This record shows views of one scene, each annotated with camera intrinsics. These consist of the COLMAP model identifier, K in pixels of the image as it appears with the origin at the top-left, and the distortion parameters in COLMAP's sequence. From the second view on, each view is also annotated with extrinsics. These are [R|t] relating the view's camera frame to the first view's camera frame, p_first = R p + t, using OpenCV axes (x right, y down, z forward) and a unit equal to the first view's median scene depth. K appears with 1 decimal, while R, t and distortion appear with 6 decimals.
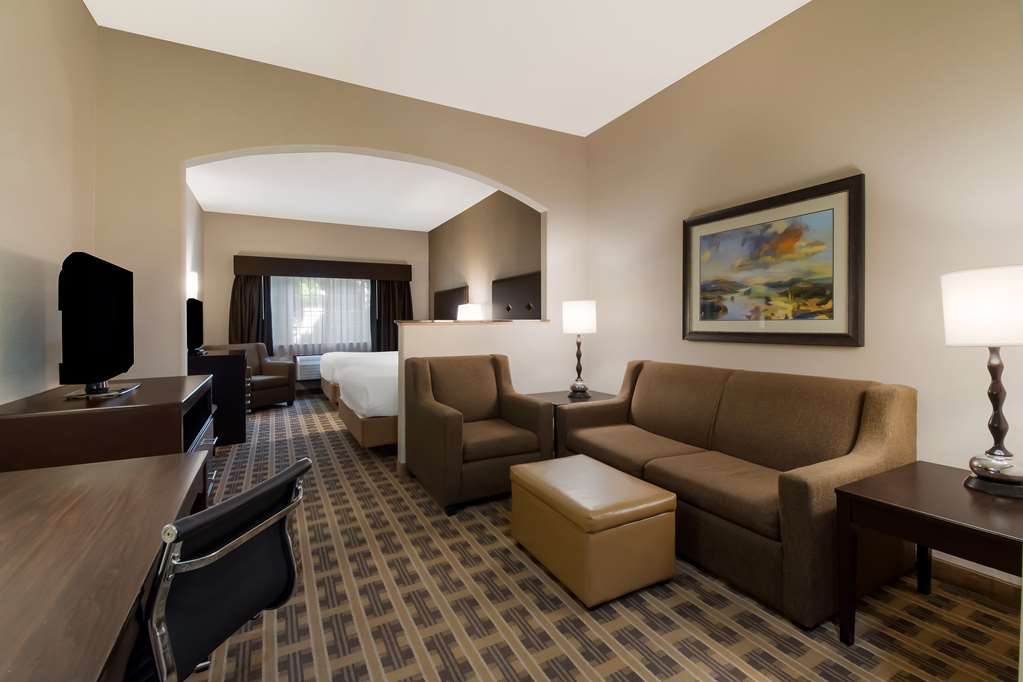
lens RADIAL K [[440.2, 0, 519.7], [0, 440.2, 331.5], [0, 0, 1]] dist [-0.015126, -0.000168]
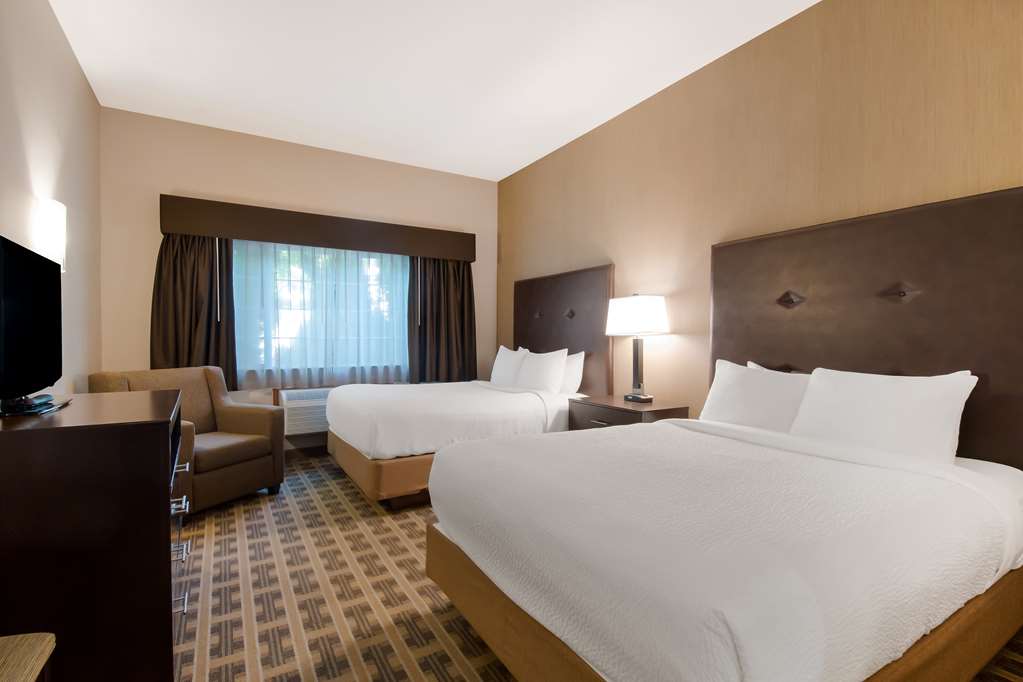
lens RADIAL K [[498.0, 0, 508.2], [0, 498.0, 345.7], [0, 0, 1]] dist [0.023346, 0.000289]
pose [[0.999700, 0.017517, 0.017145, -0.227834], [-0.017554, 0.999844, 0.002044, -0.004974], [-0.017107, -0.002344, 0.999851, 0.359960]]
